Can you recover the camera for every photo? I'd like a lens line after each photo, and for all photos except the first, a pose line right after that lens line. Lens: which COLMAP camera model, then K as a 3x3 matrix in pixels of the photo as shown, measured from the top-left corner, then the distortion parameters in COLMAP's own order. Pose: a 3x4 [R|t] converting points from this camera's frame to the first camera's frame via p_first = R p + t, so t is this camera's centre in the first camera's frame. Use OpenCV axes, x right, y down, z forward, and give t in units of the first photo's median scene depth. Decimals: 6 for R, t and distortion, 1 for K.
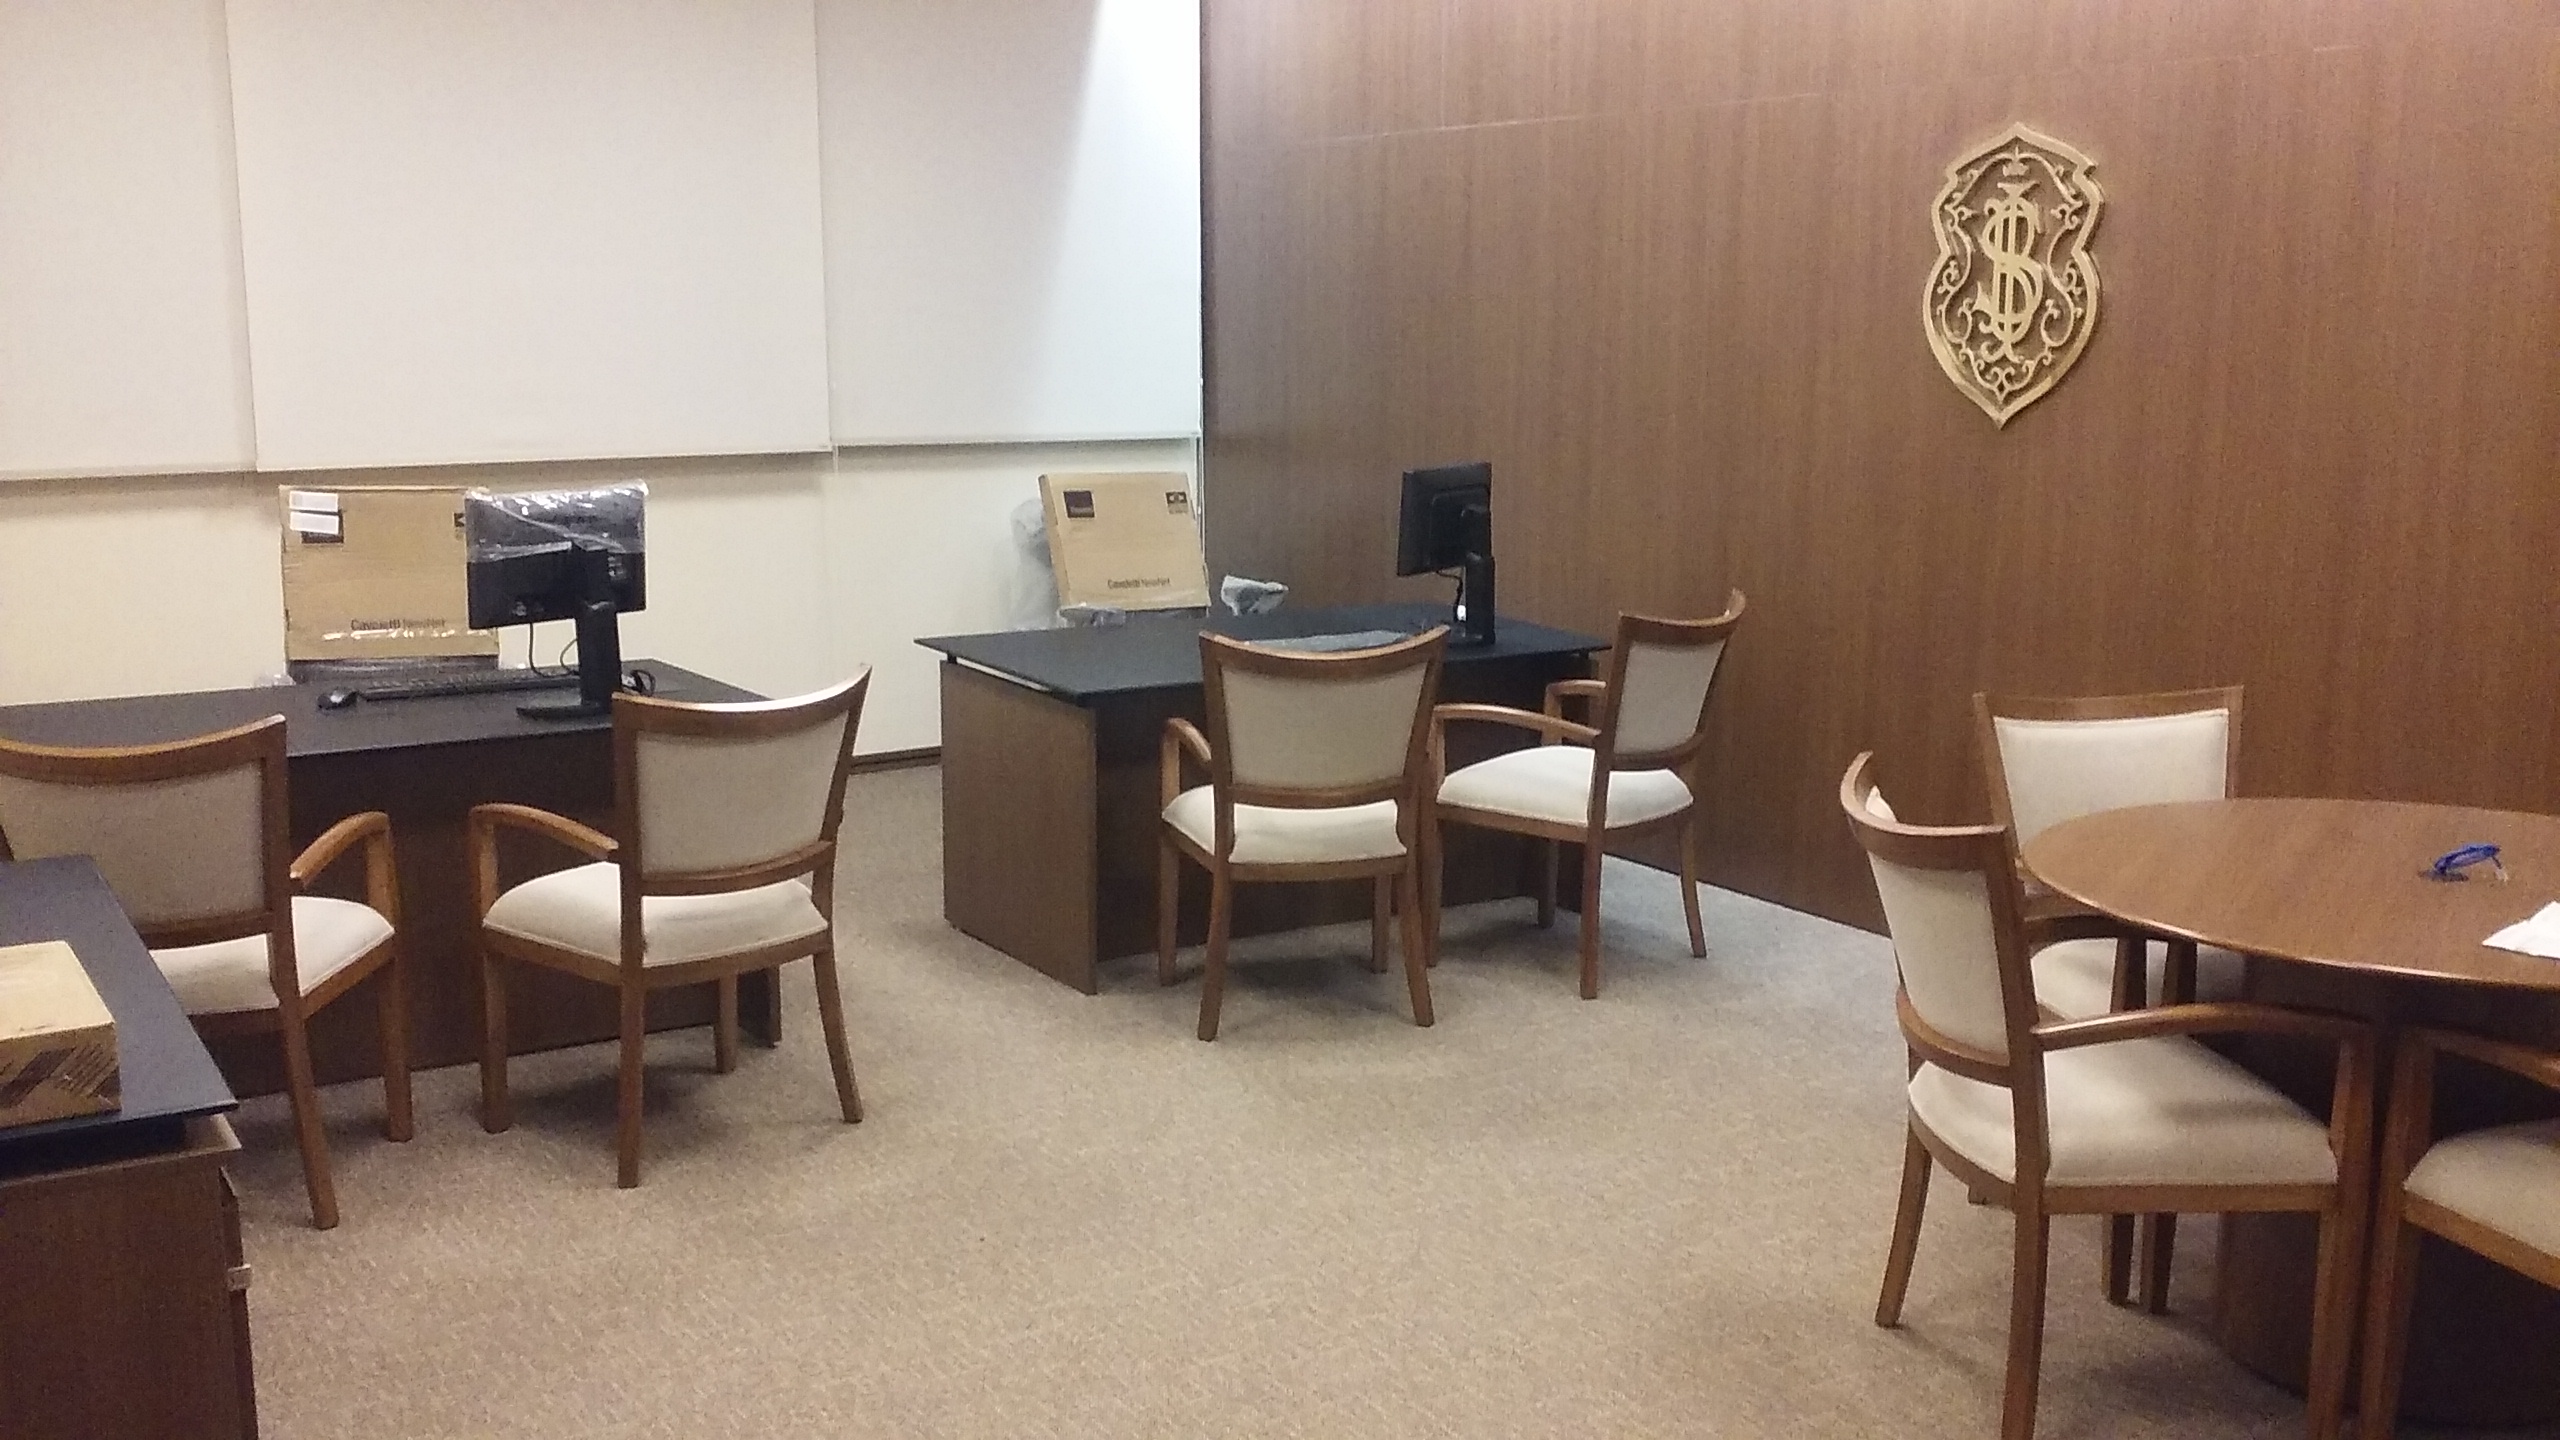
lens RADIAL K [[2441.2, 0, 1280.0], [0, 2441.2, 720.0], [0, 0, 1]] dist [0.107112, -0.003599]
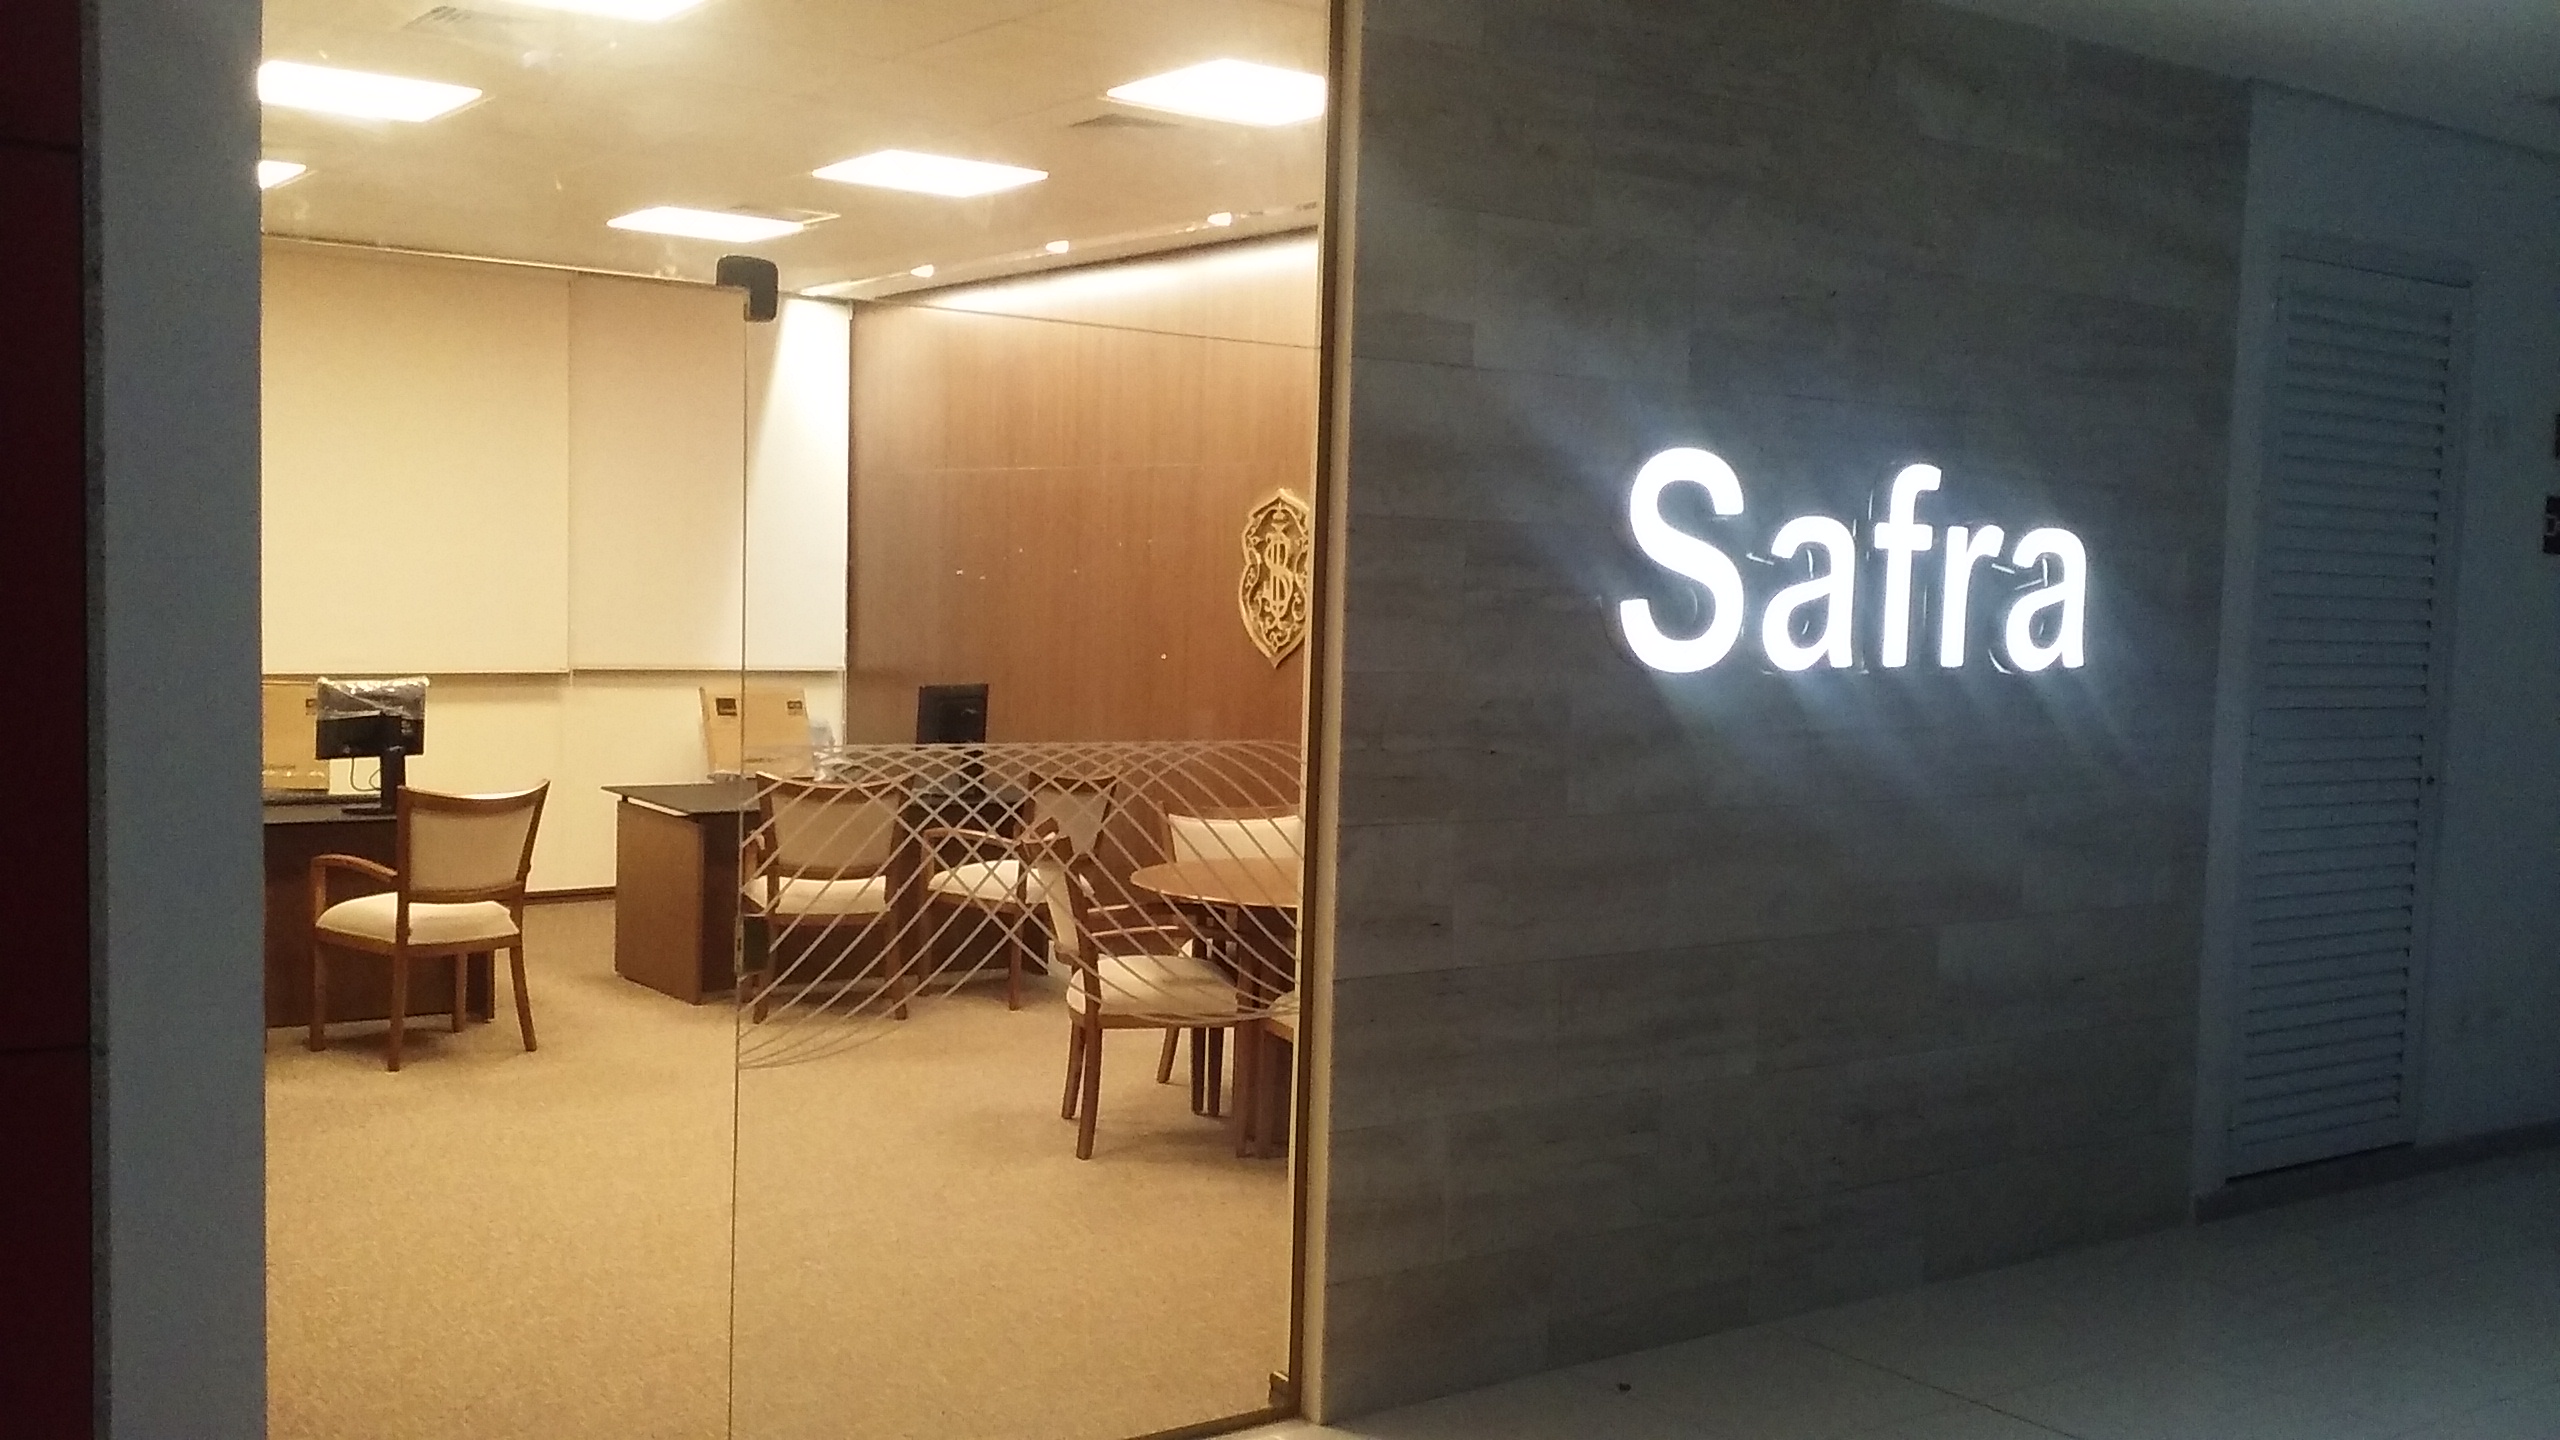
lens RADIAL K [[2333.8, 0, 1280.0], [0, 2333.8, 720.0], [0, 0, 1]] dist [-0.001418, -0.006860]
pose [[0.995887, 0.023117, 0.087604, 0.163588], [-0.013579, 0.994064, -0.107942, 0.086825], [-0.089580, 0.106308, 0.990290, -0.558422]]
